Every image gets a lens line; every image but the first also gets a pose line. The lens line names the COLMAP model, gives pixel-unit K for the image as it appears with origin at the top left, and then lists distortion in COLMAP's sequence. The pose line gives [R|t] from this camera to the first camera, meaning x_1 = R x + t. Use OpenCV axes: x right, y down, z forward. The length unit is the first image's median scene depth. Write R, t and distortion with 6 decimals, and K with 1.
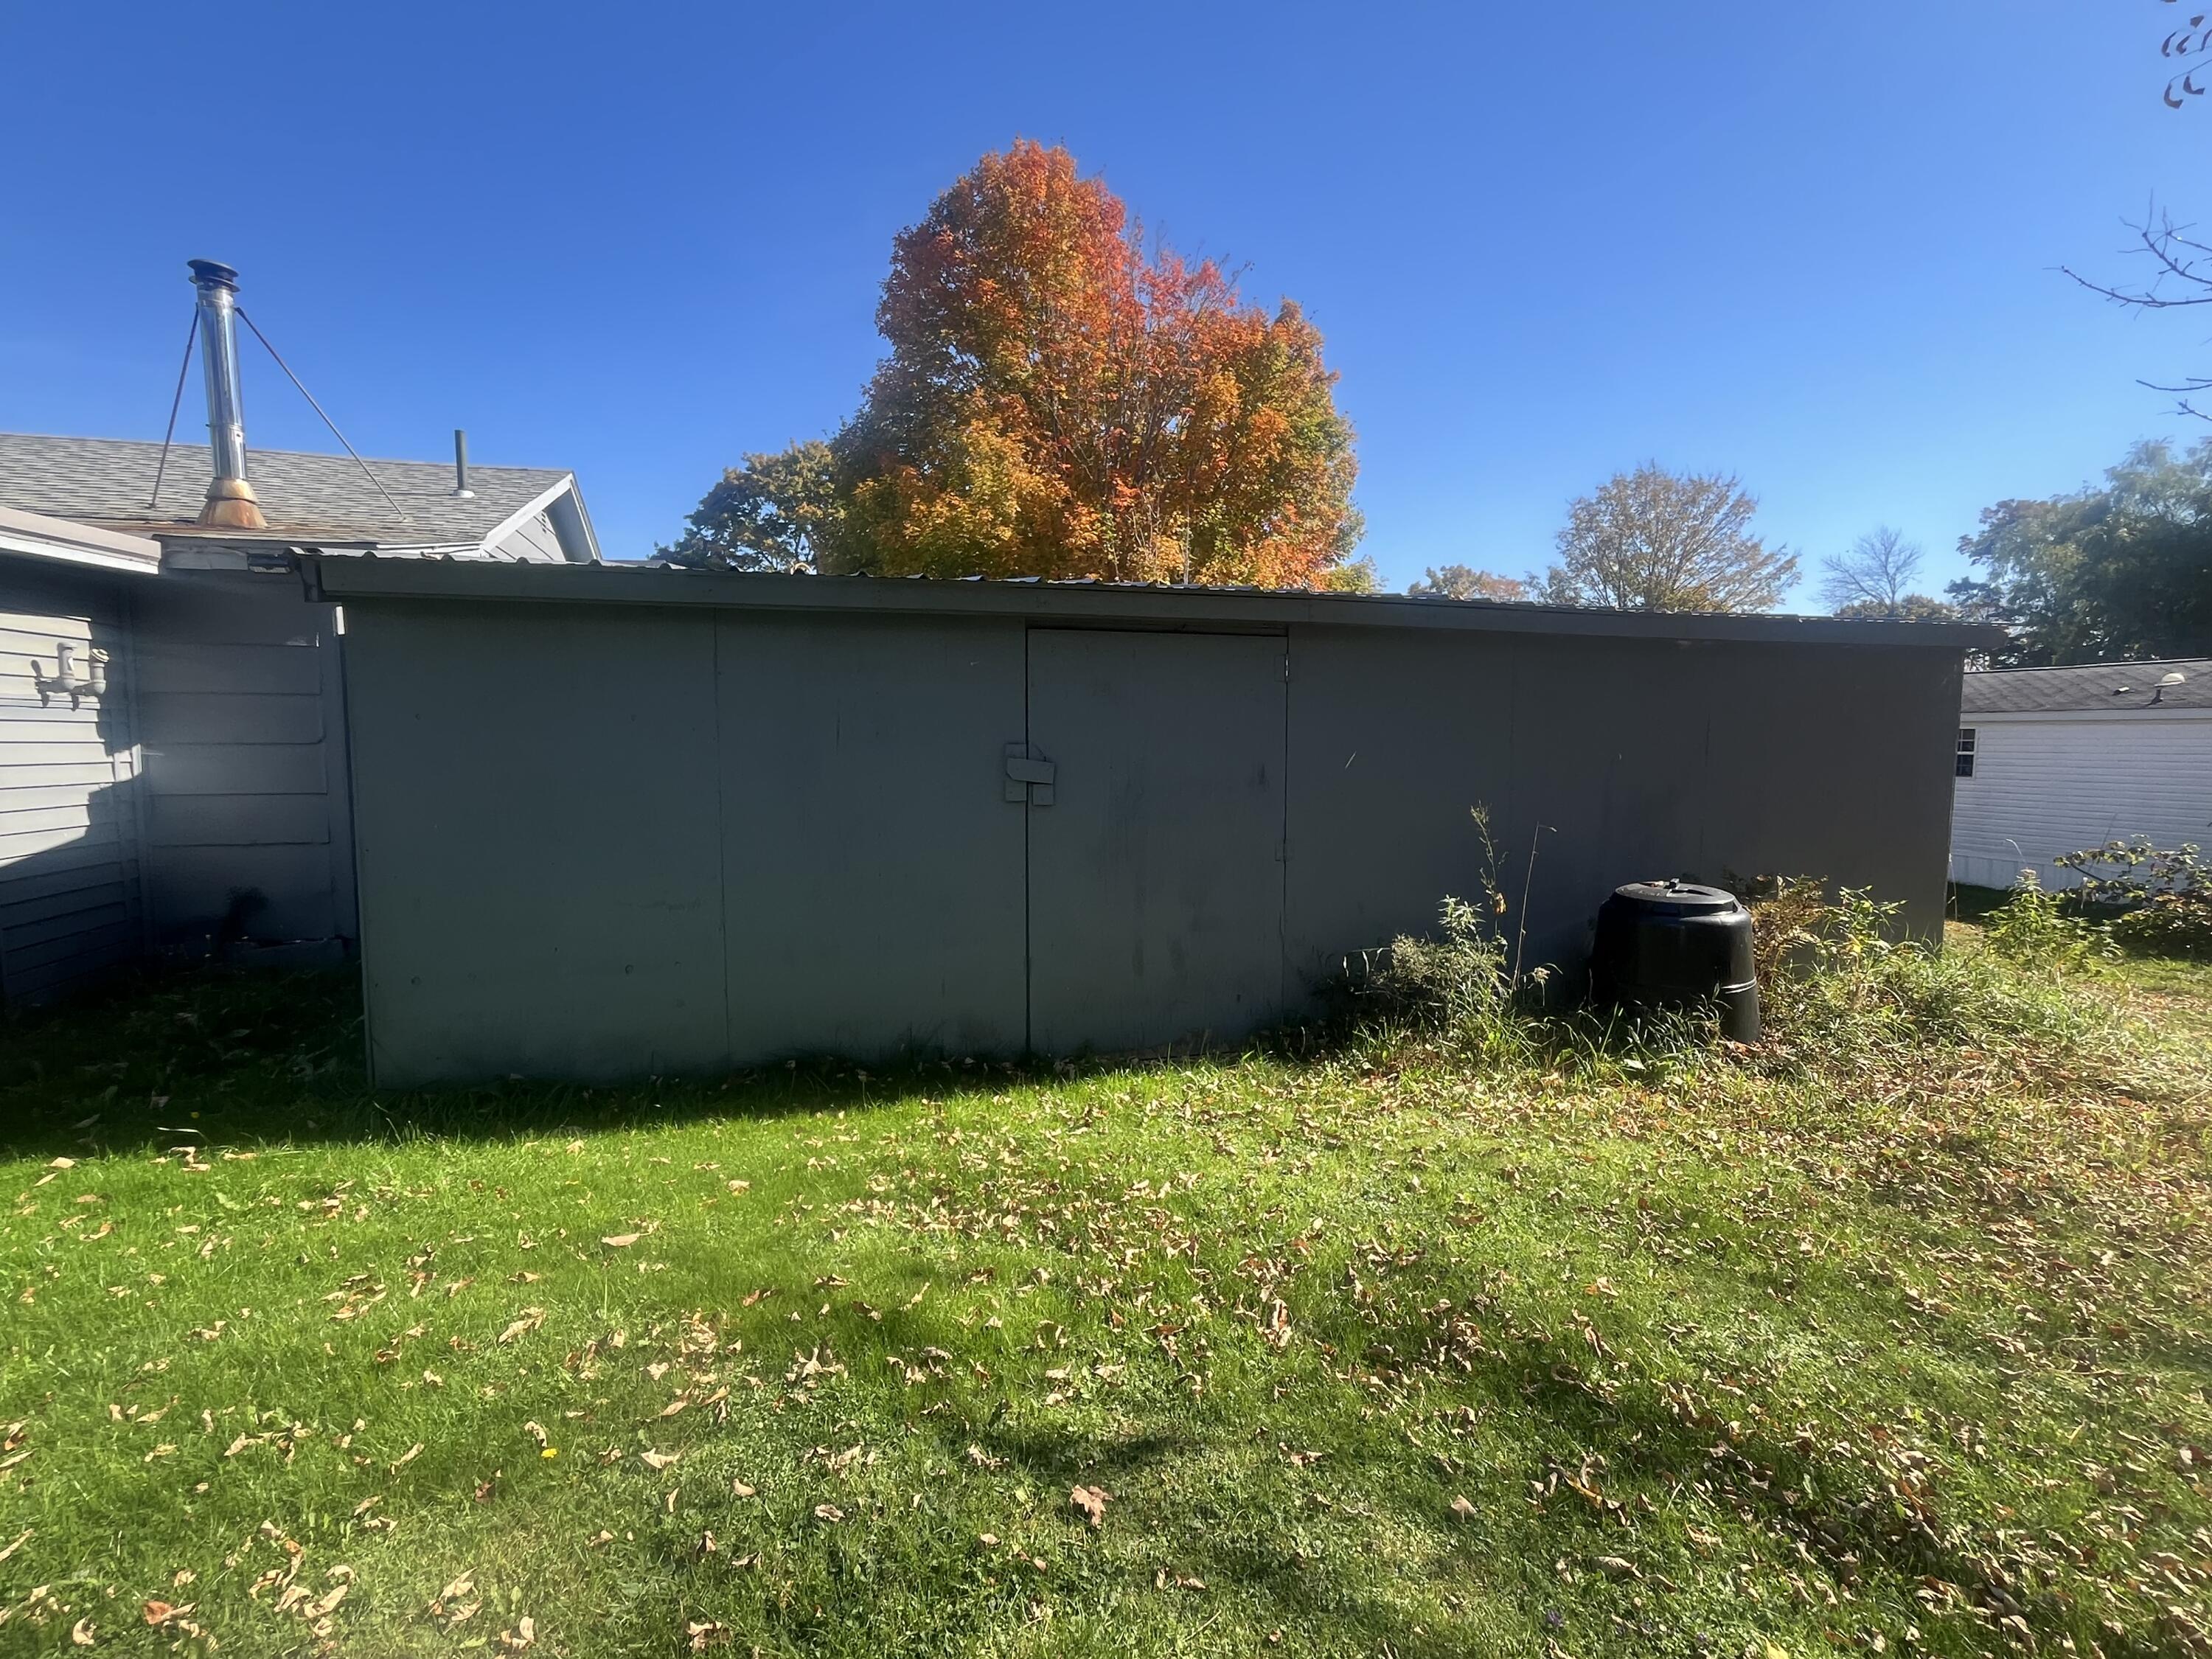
lens RADIAL K [[1030.6, 0, 1106.0], [0, 1030.6, 829.5], [0, 0, 1]] dist [-0.001054, -0.000736]
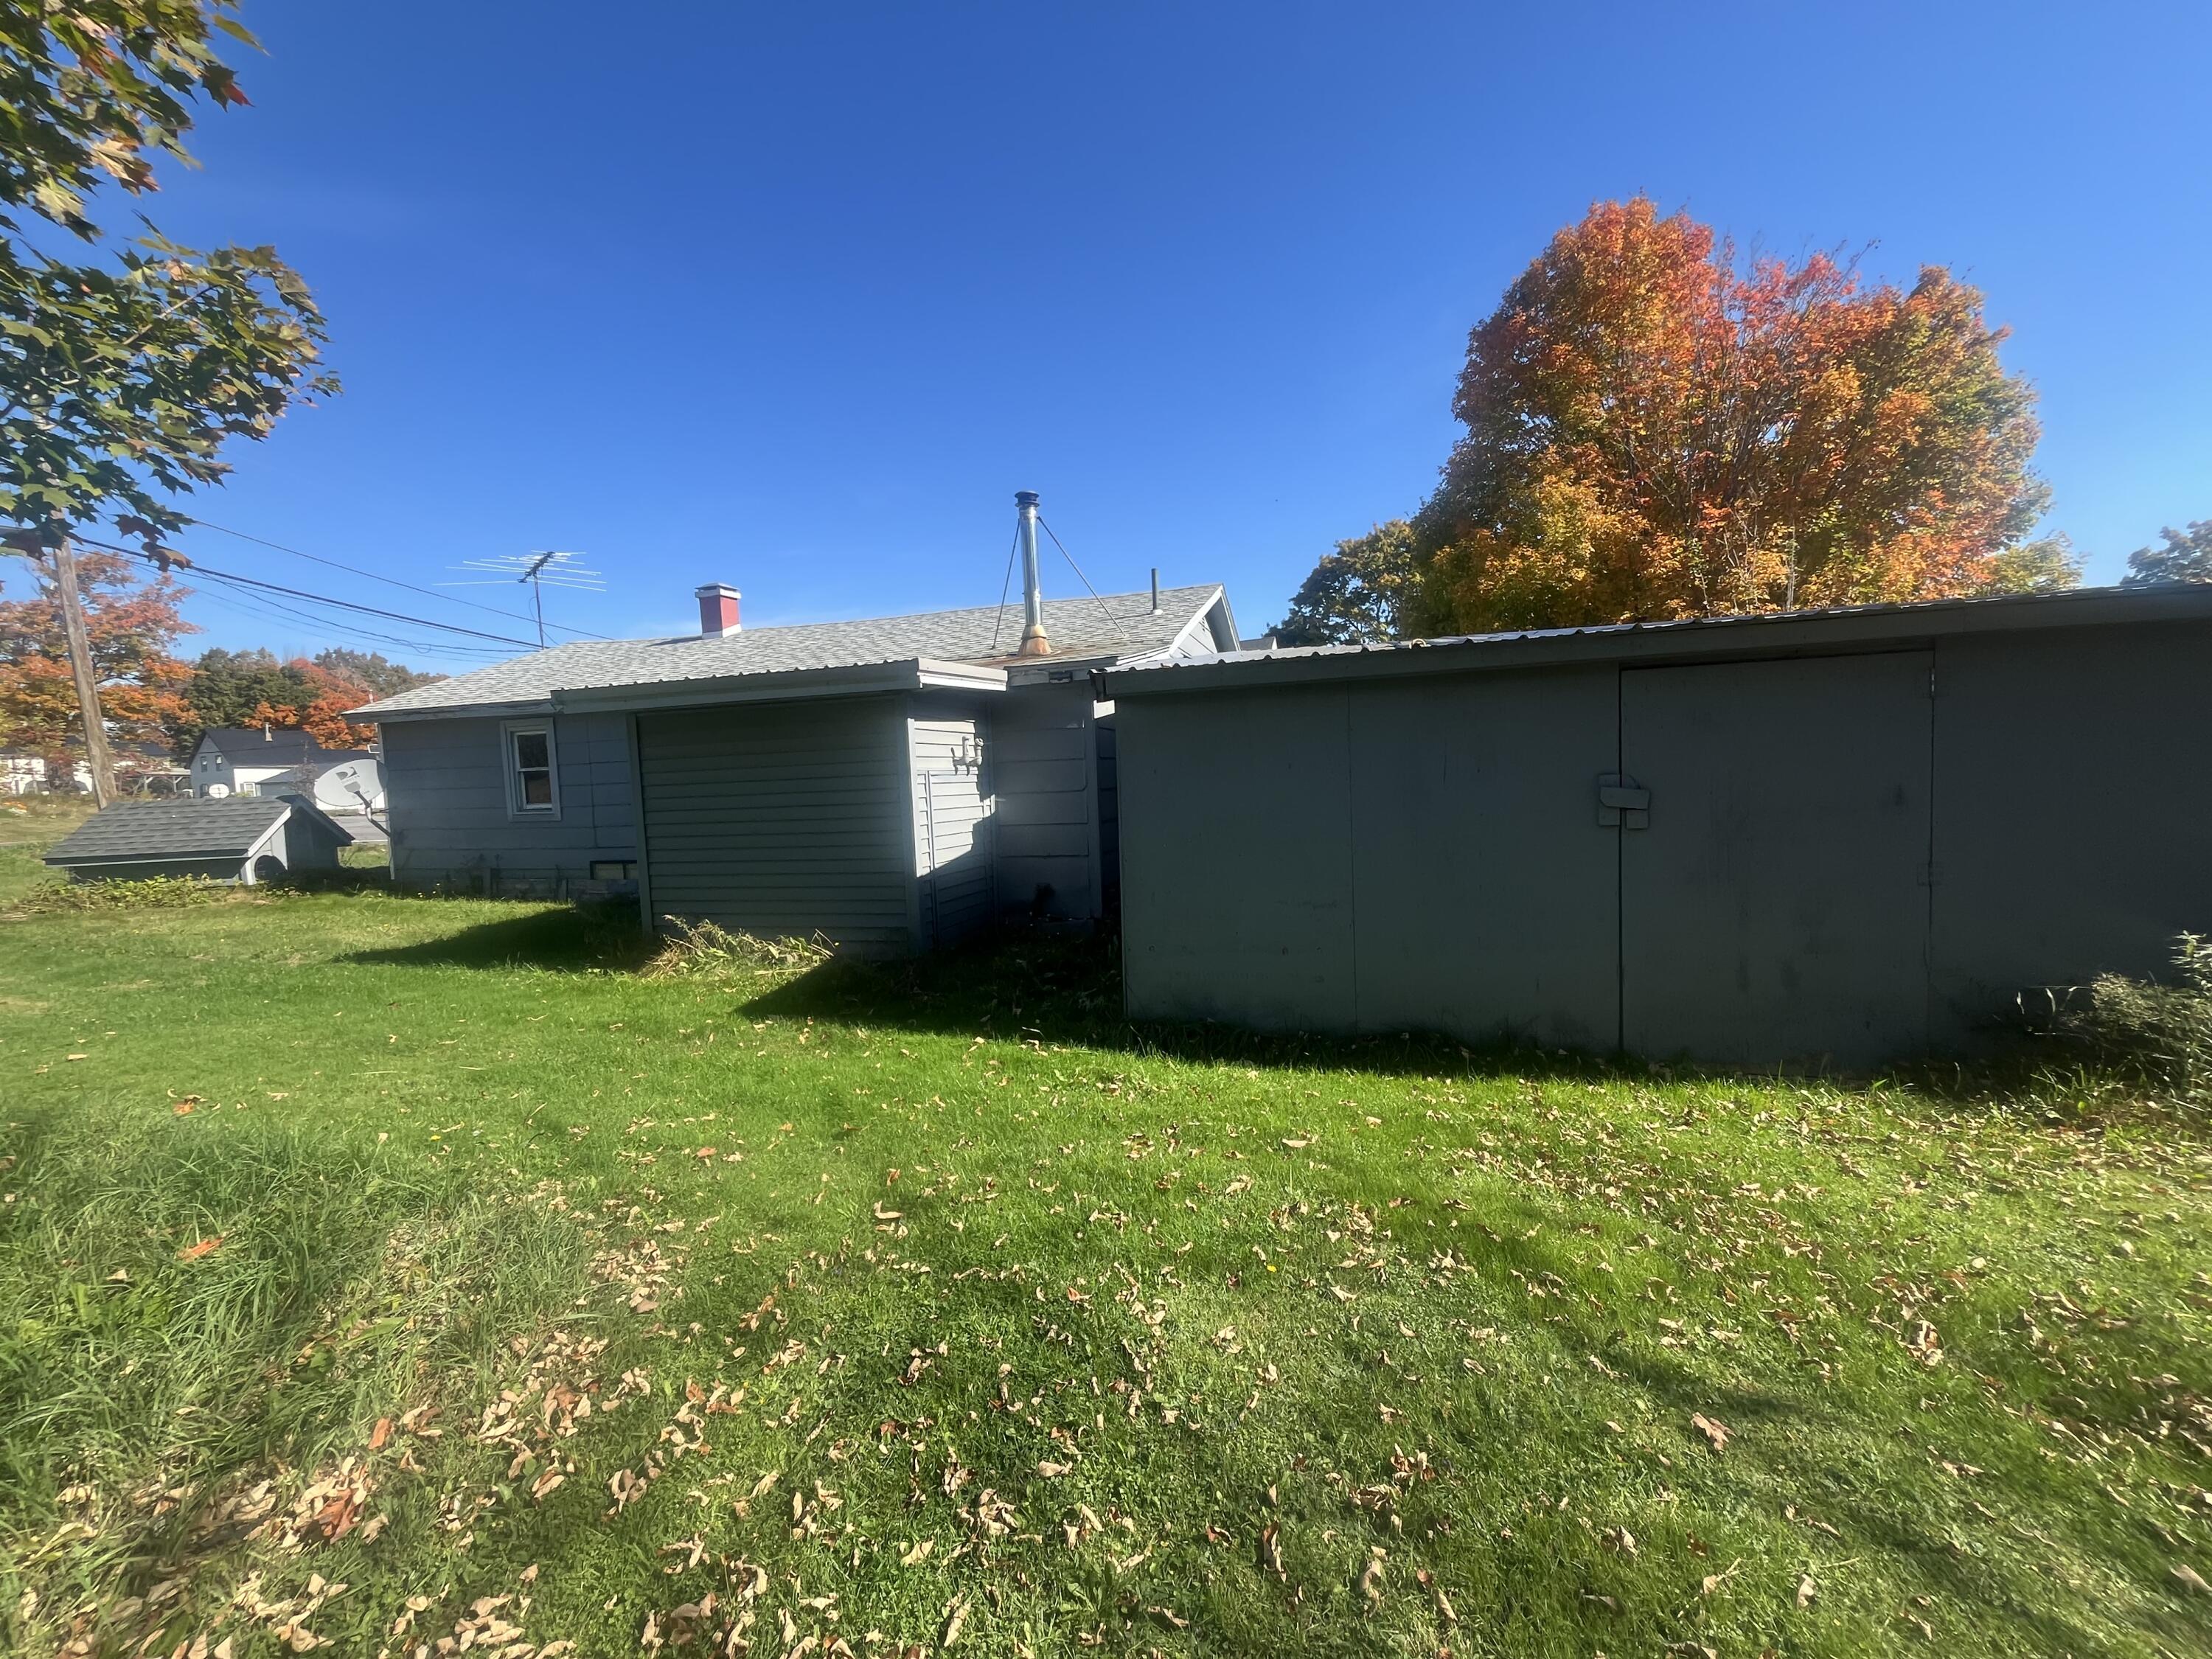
lens RADIAL K [[887.7, 0, 1105.9], [0, 887.7, 837.7], [0, 0, 1]] dist [-0.001543, -0.000323]
pose [[0.839213, -0.000348, -0.543803, -0.025441], [-0.005750, 0.999938, -0.009514, -0.002274], [0.543773, 0.011111, 0.839159, -0.125611]]
